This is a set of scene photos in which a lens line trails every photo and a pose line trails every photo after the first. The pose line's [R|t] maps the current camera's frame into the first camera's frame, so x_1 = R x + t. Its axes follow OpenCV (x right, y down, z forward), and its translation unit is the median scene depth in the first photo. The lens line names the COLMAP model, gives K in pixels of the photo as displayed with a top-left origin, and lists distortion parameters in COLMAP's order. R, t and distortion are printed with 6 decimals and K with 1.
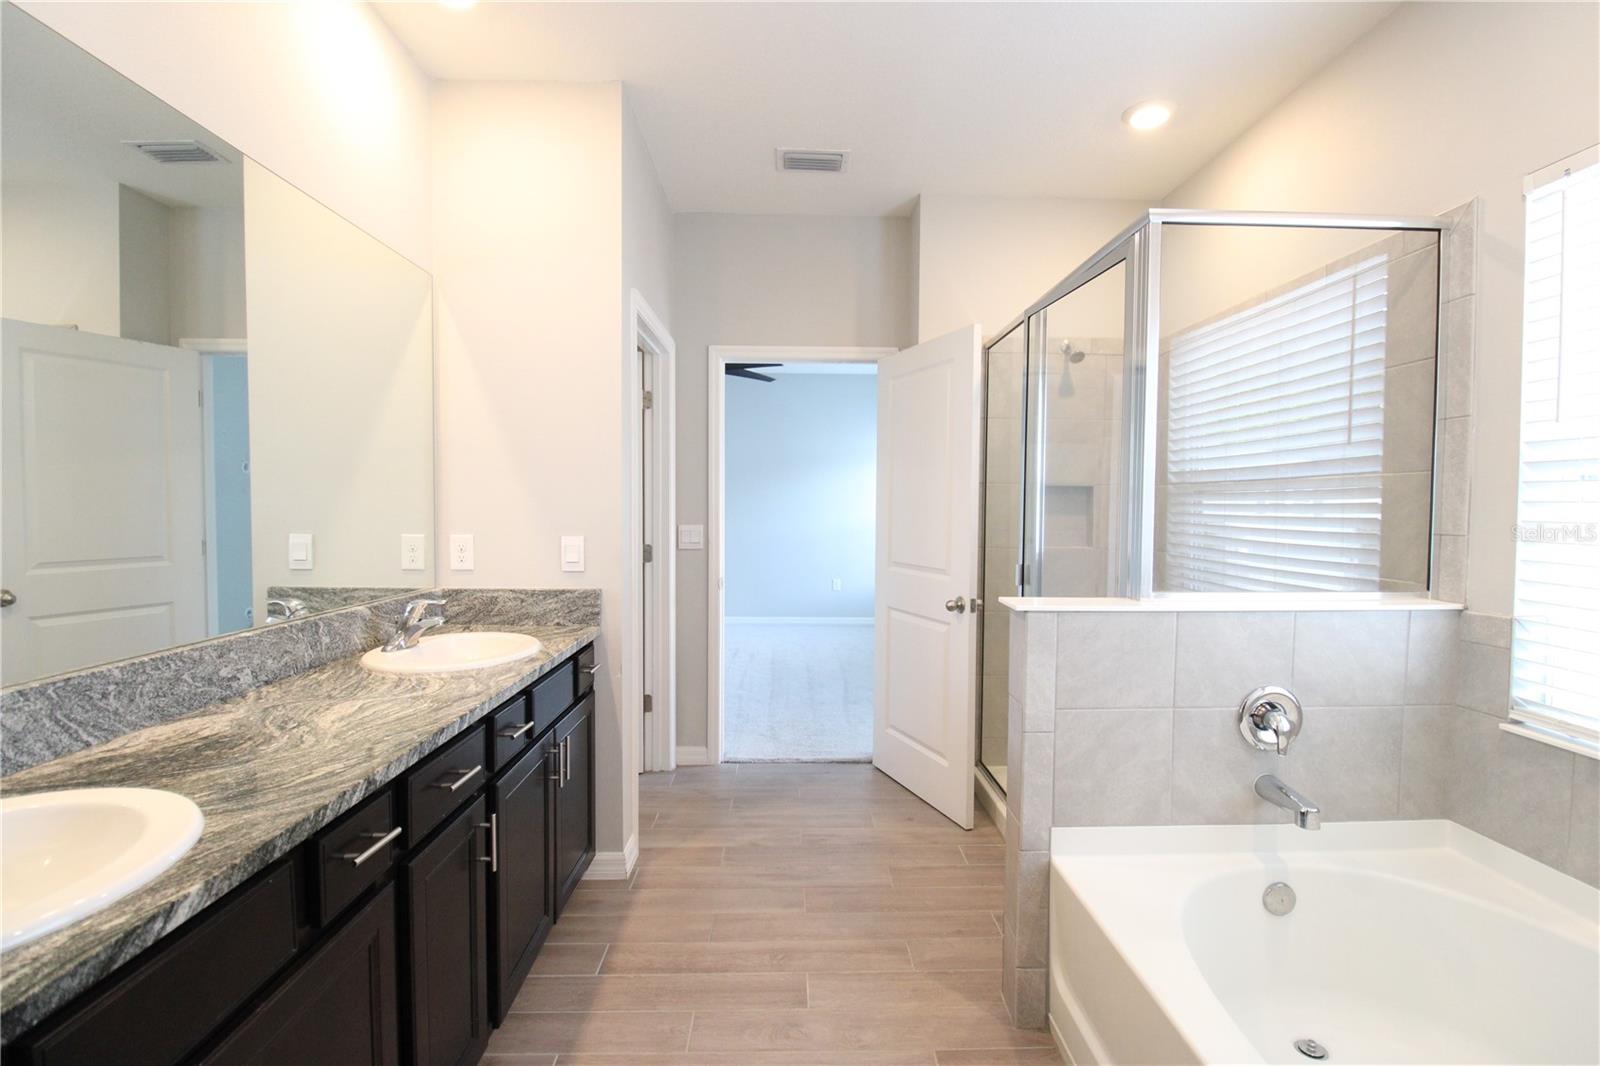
lens RADIAL K [[741.4, 0, 806.5], [0, 741.4, 528.7], [0, 0, 1]] dist [-0.003847, -0.009932]
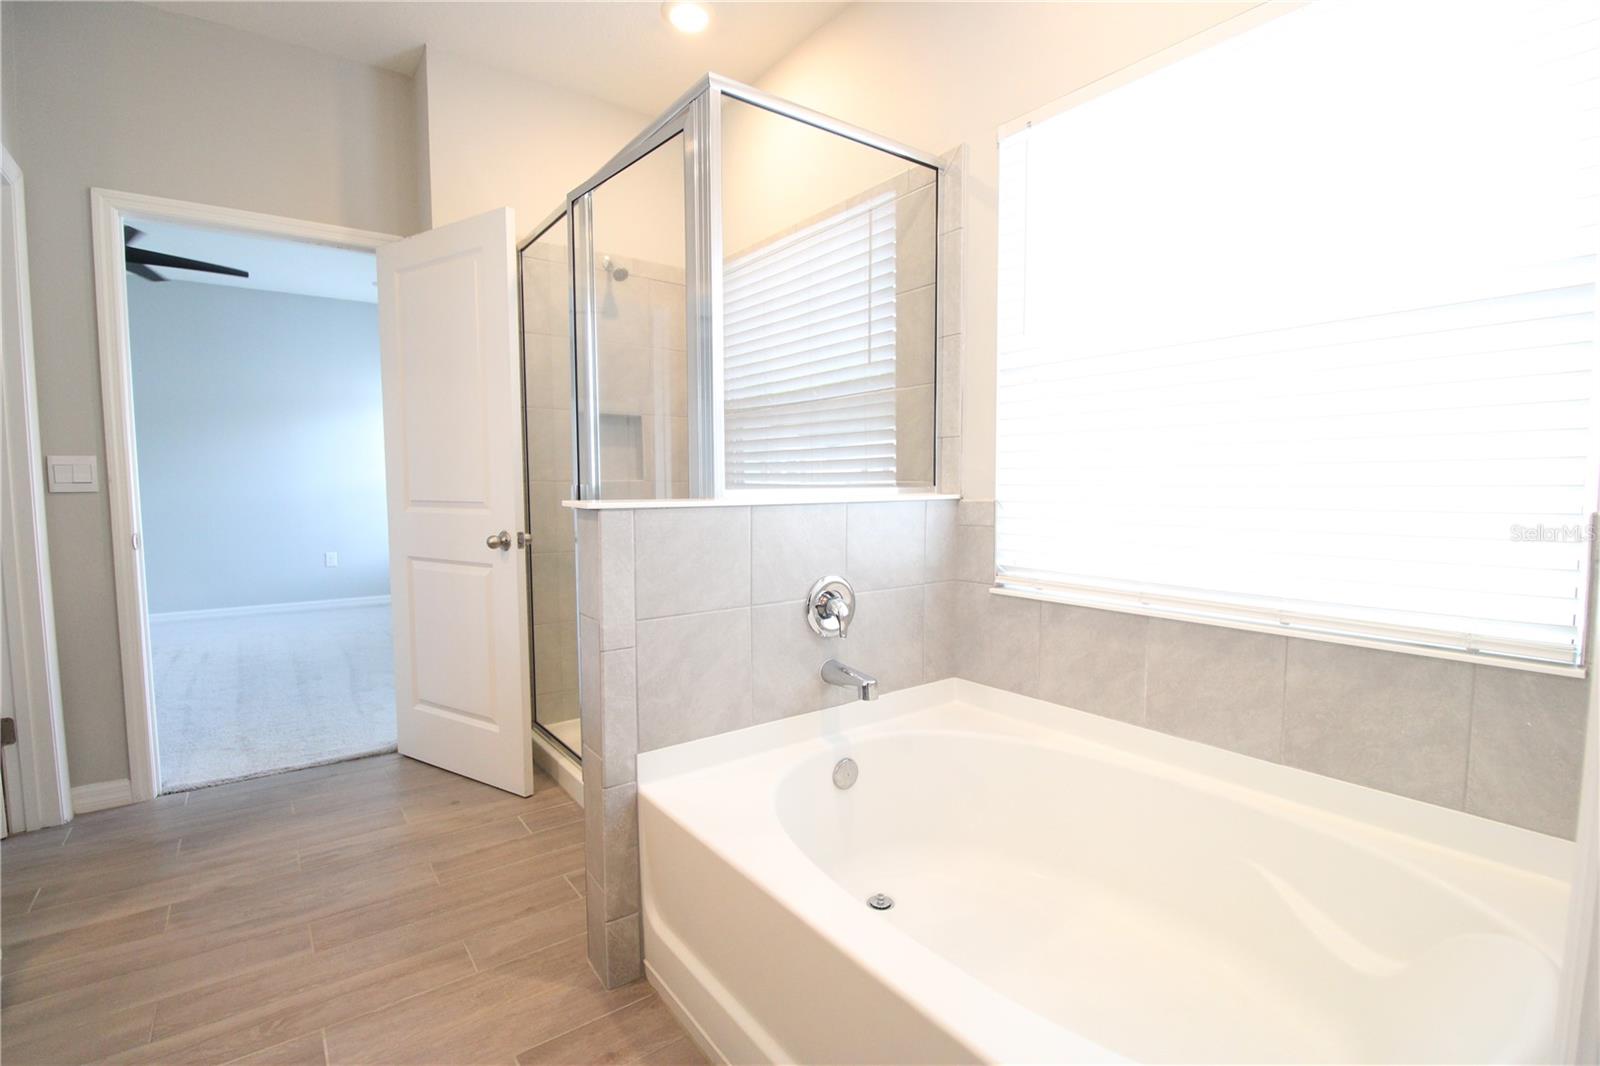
lens RADIAL K [[741.4, 0, 801.0], [0, 741.4, 542.6], [0, 0, 1]] dist [-0.003847, -0.009932]
pose [[0.818310, -0.054751, 0.572164, -0.001107], [0.029972, 0.998163, 0.052650, 0.095519], [-0.573995, -0.025935, 0.818448, 0.146956]]
